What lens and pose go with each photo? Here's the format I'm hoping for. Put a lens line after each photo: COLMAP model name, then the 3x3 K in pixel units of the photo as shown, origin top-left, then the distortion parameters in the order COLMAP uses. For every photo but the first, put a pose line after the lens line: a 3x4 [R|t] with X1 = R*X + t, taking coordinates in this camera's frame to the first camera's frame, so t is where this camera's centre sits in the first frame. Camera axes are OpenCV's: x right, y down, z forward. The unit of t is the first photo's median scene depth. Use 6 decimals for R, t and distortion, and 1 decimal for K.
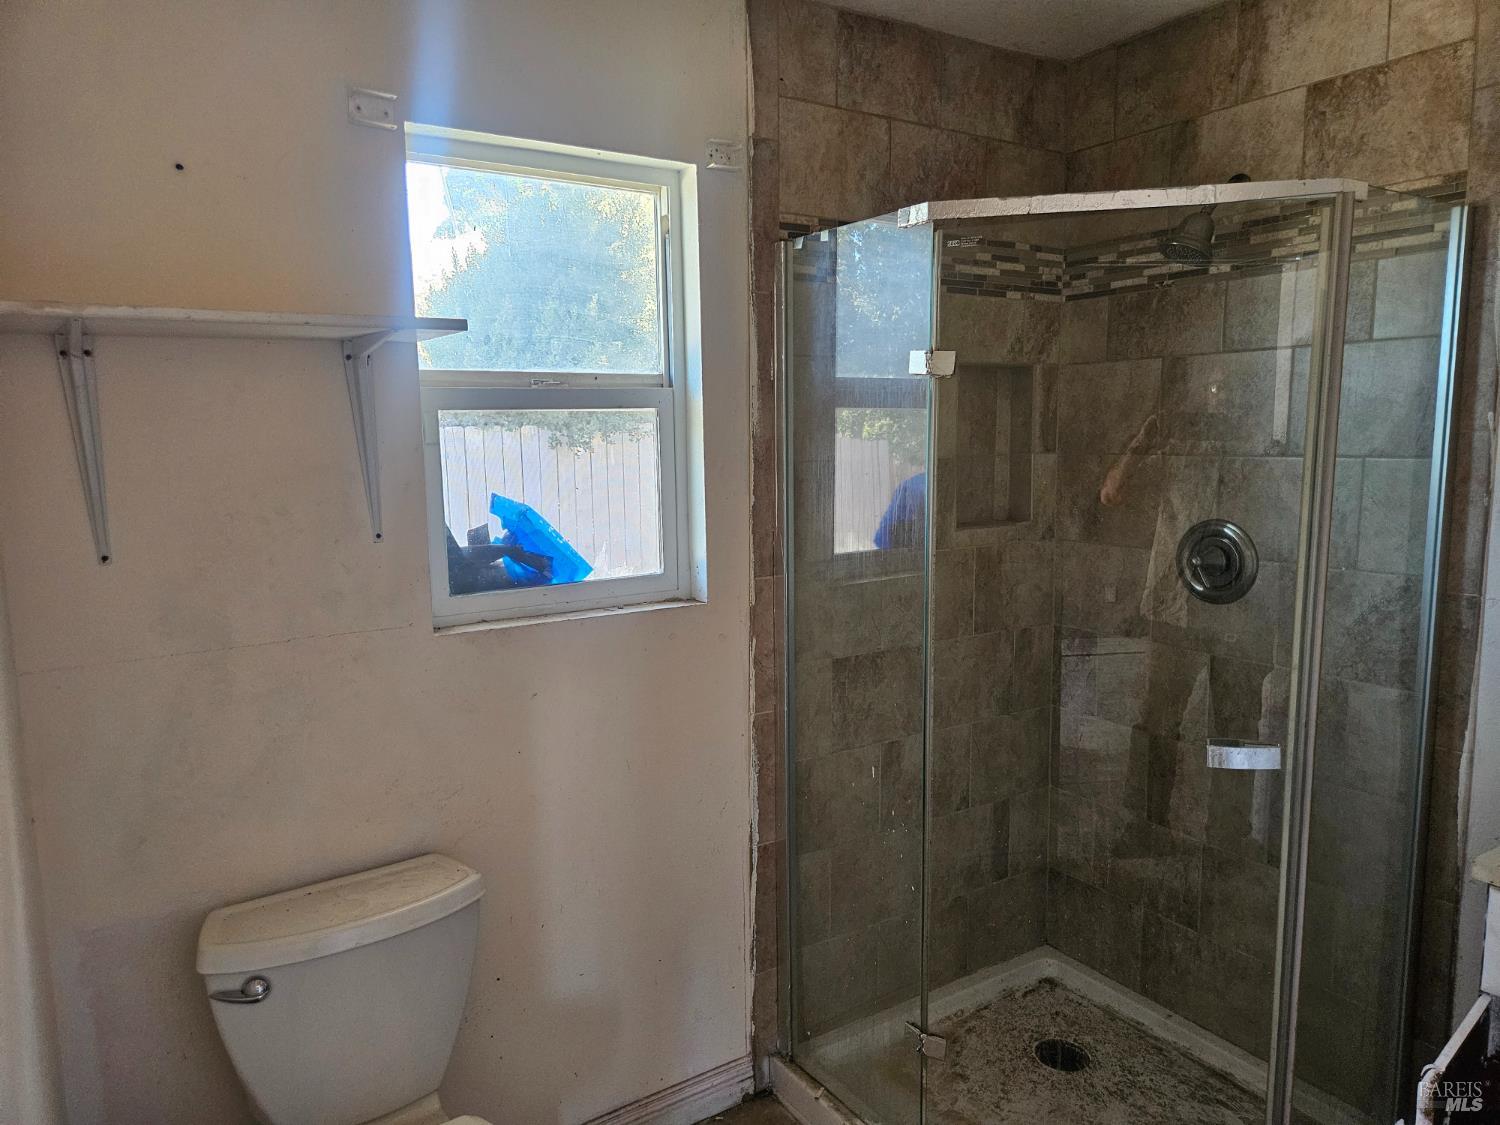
lens RADIAL K [[1009.1, 0, 742.8], [0, 1009.1, 557.4], [0, 0, 1]] dist [0.070247, -0.063341]
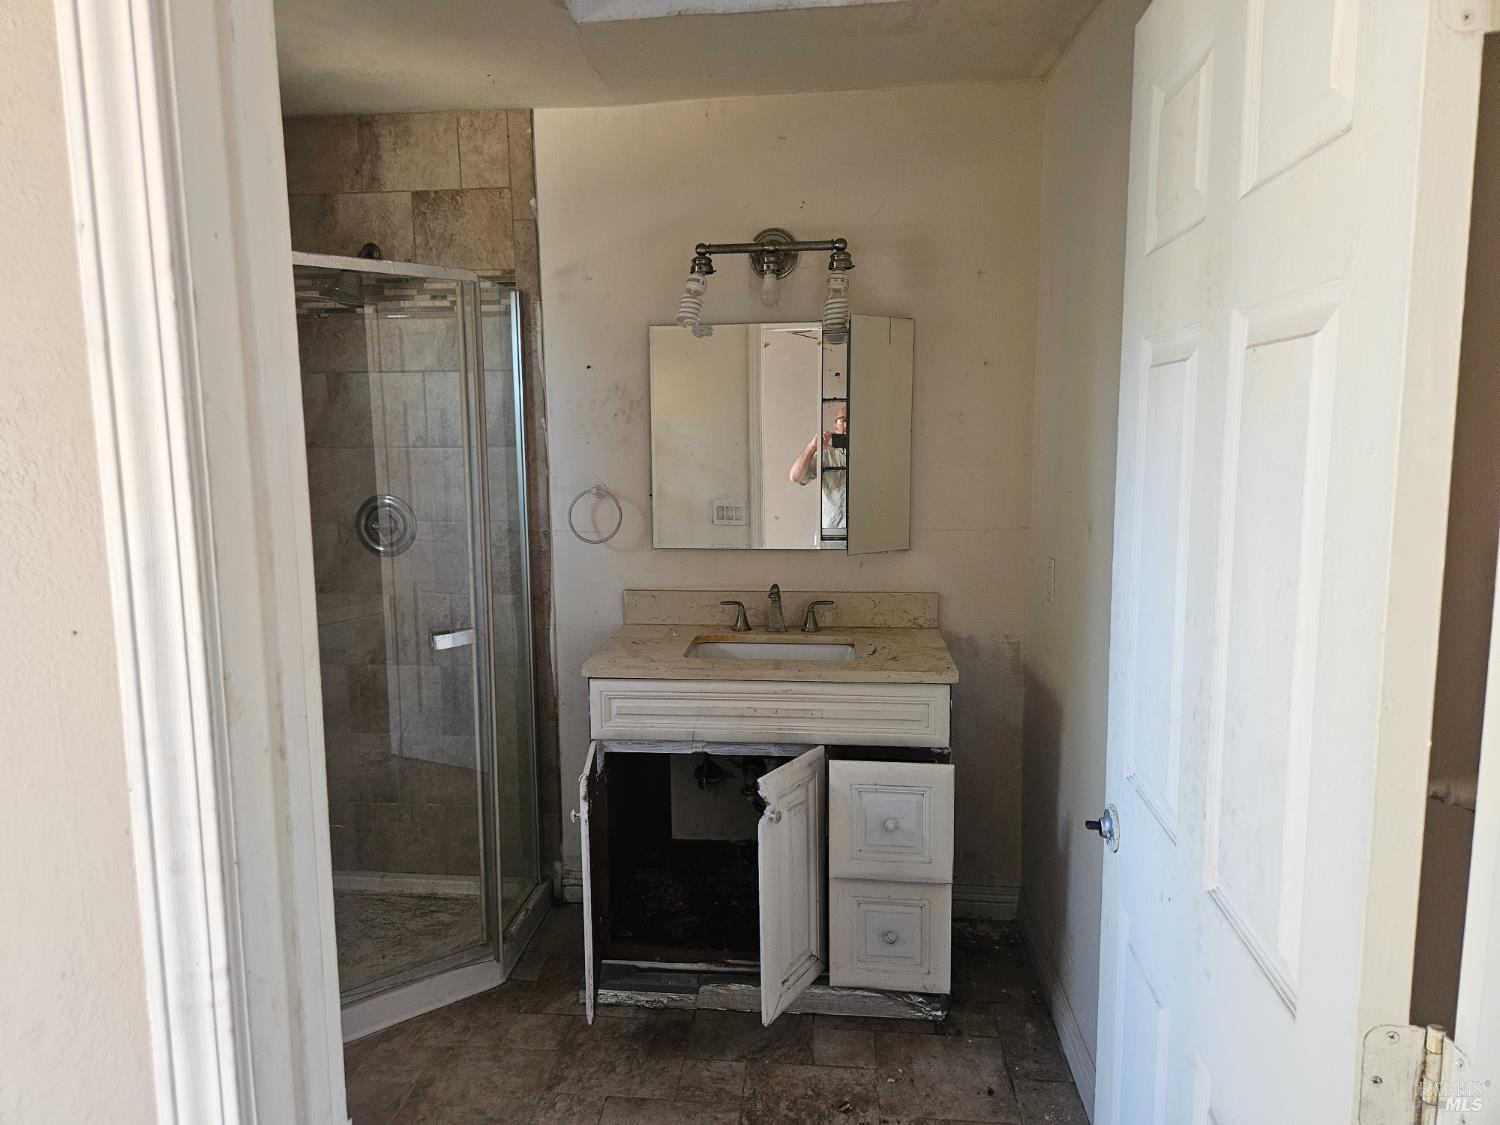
lens RADIAL K [[1009.1, 0, 748.8], [0, 1009.1, 564.4], [0, 0, 1]] dist [0.070247, -0.063341]
pose [[0.612204, -0.094310, 0.785055, -0.350863], [0.104357, 0.993813, 0.038008, 0.061423], [-0.783783, 0.058657, 0.618258, -0.241357]]
